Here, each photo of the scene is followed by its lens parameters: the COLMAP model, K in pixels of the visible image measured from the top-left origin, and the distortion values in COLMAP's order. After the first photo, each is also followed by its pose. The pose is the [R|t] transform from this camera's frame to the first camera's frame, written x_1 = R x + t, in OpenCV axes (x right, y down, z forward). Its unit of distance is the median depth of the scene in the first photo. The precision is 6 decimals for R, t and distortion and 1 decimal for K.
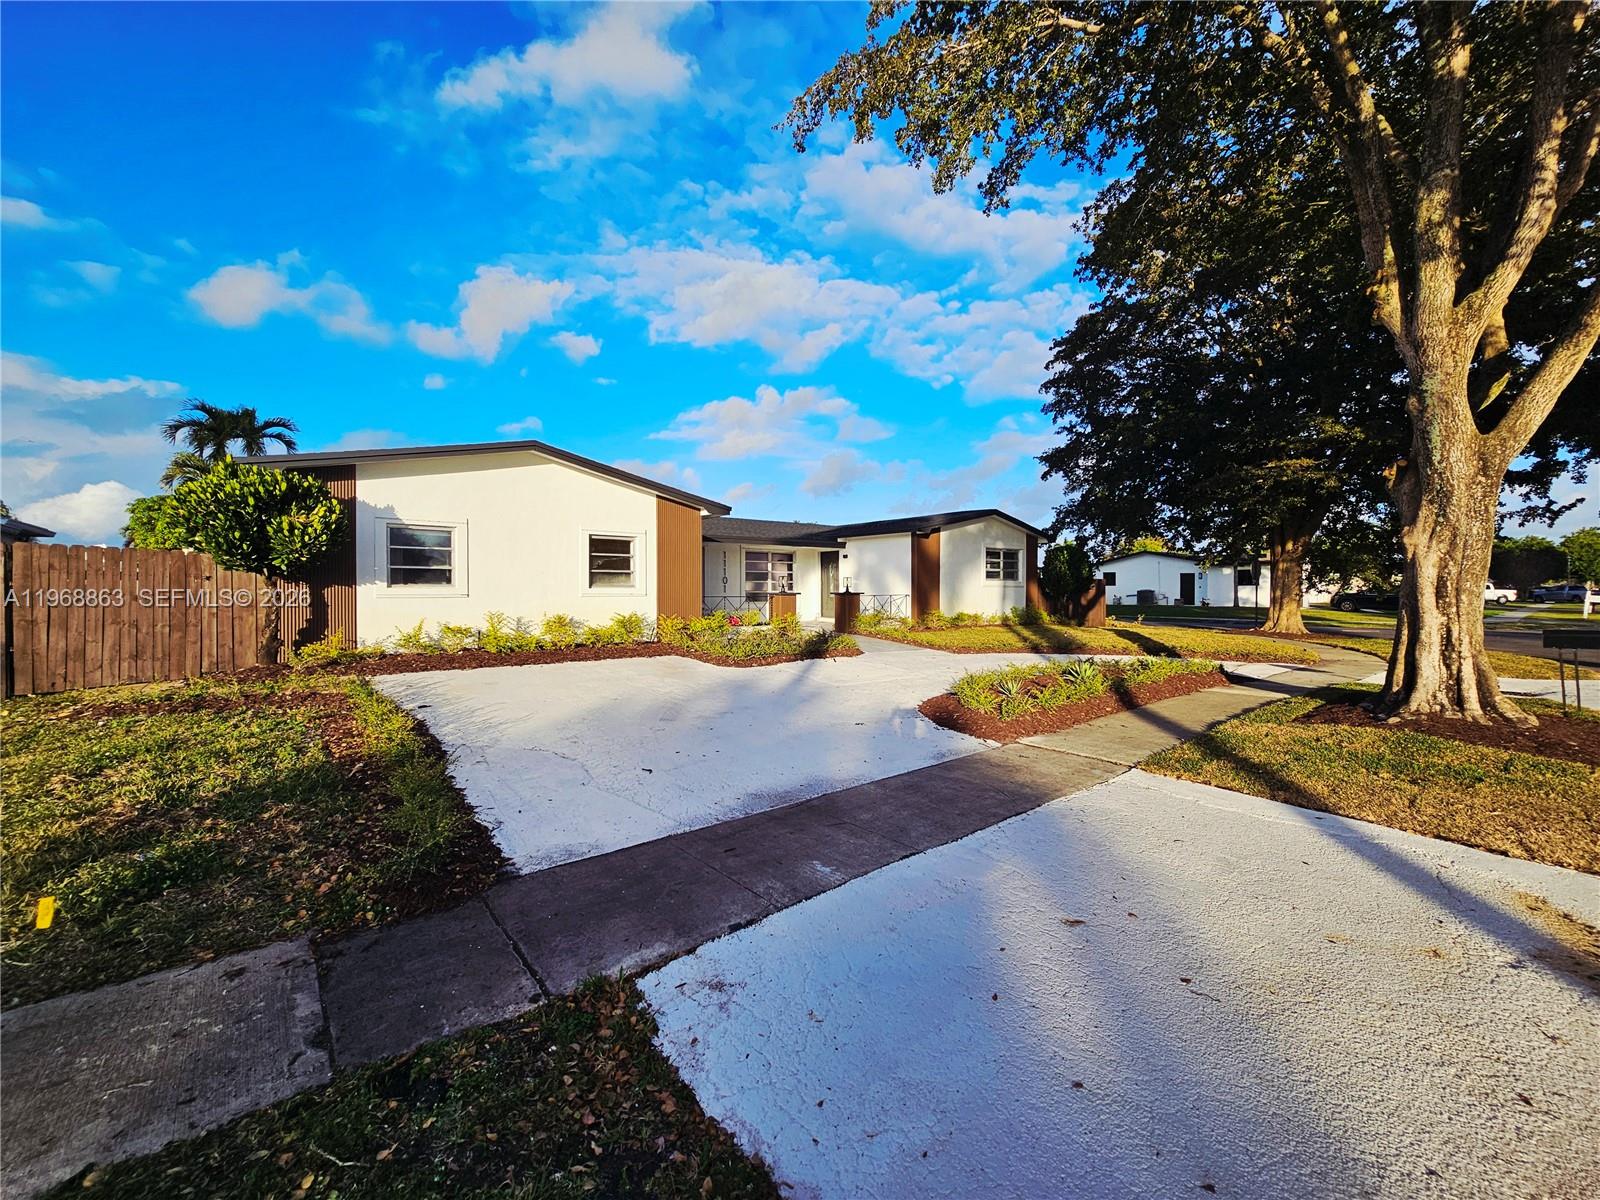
lens RADIAL K [[642.6, 0, 800.0], [0, 642.6, 600.0], [0, 0, 1]] dist [-0.001500, -0.000172]
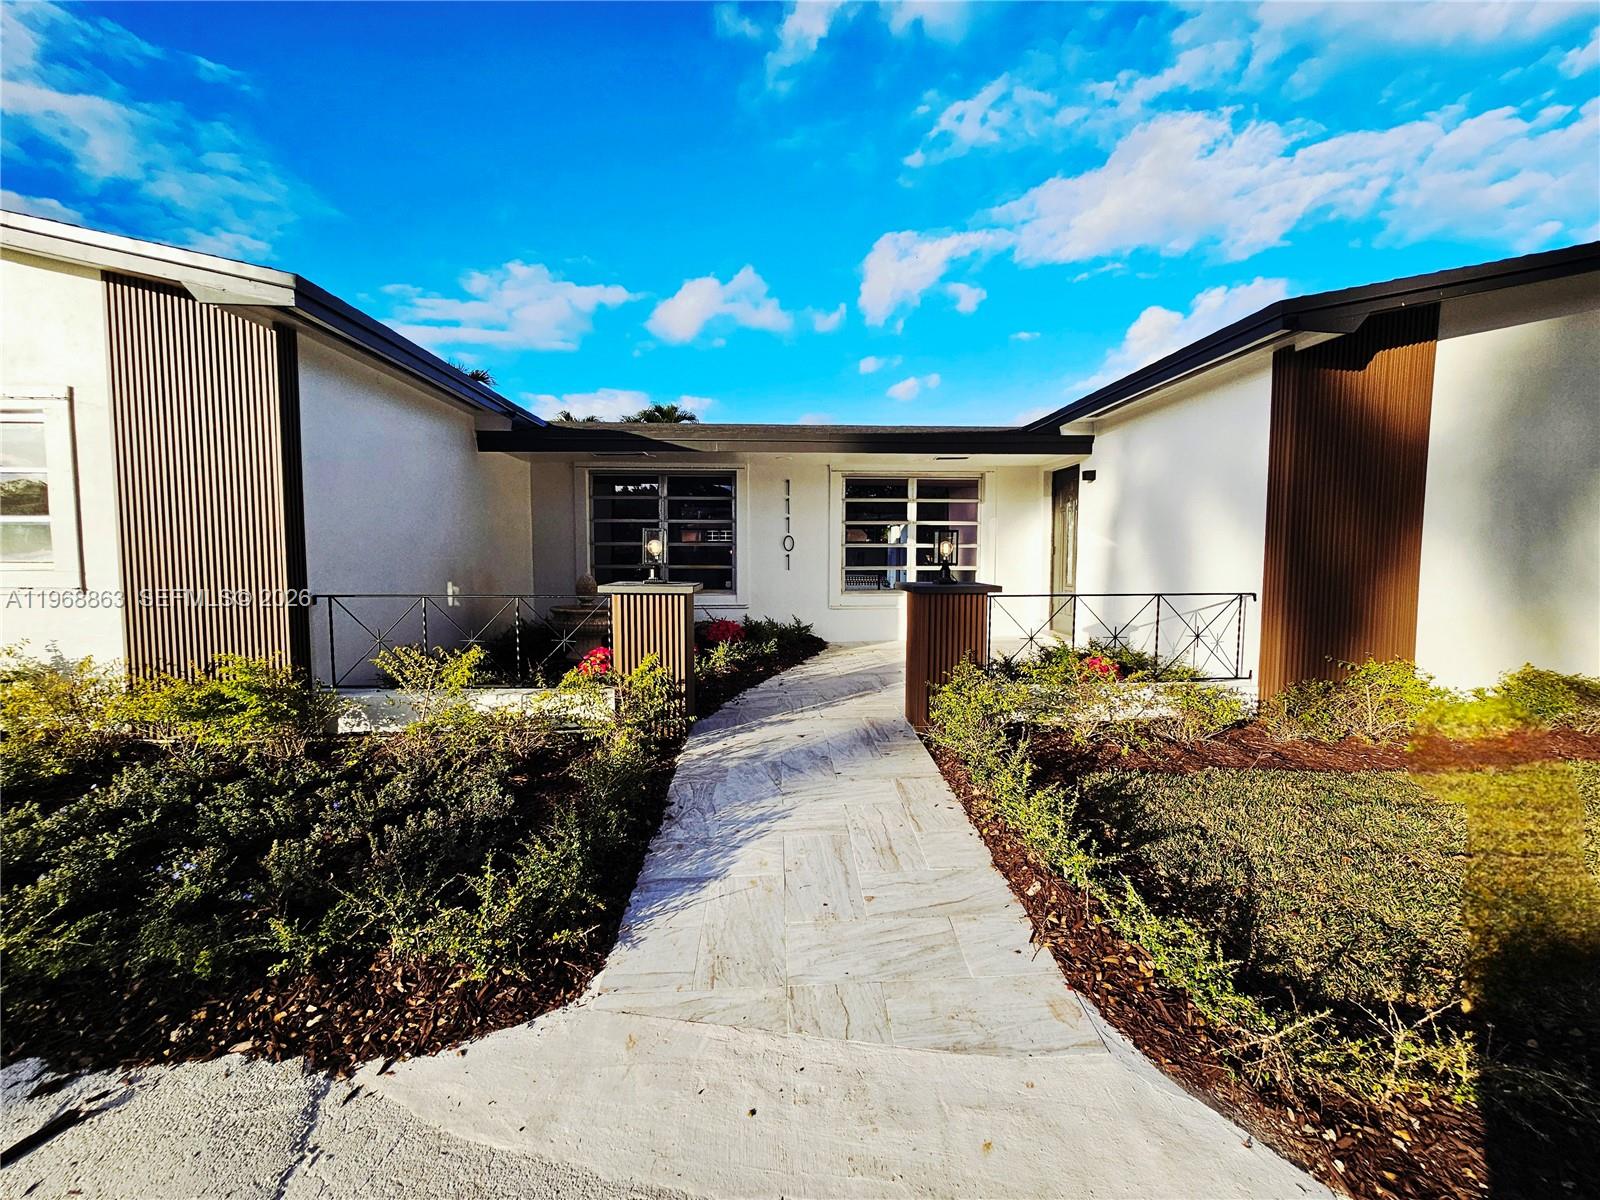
lens RADIAL K [[651.3, 0, 800.0], [0, 651.3, 600.0], [0, 0, 1]] dist [-0.095259, 0.031825]
pose [[0.805188, 0.041912, -0.591537, 0.332177], [-0.014286, 0.998581, 0.051306, -0.031425], [0.592848, -0.032860, 0.804644, 1.341597]]
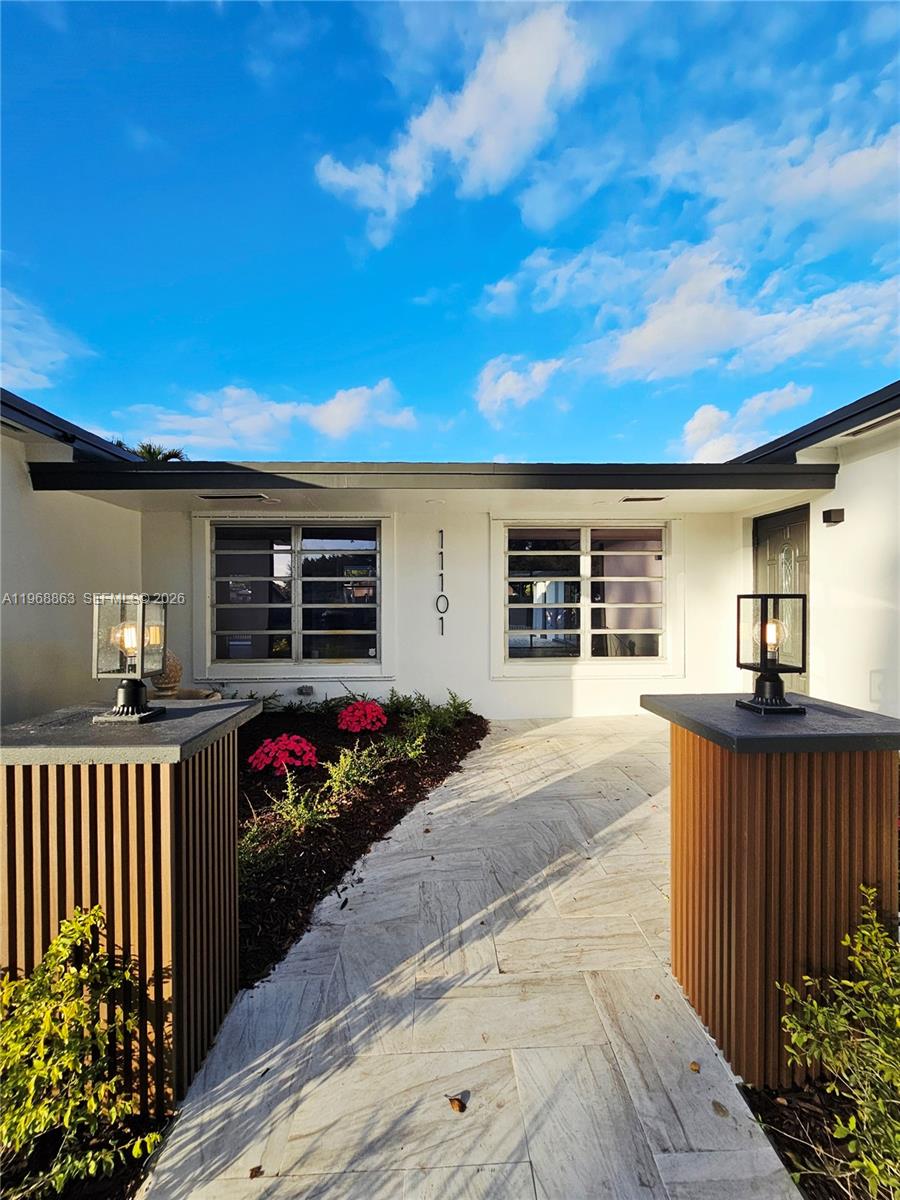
lens RADIAL K [[488.5, 0, 418.7], [0, 488.5, 603.8], [0, 0, 1]] dist [-0.095259, 0.031825]
pose [[0.783515, -0.001751, -0.621371, 0.114963], [-0.009213, 0.999853, -0.014434, -0.055649], [0.621305, 0.017034, 0.783384, 1.596955]]
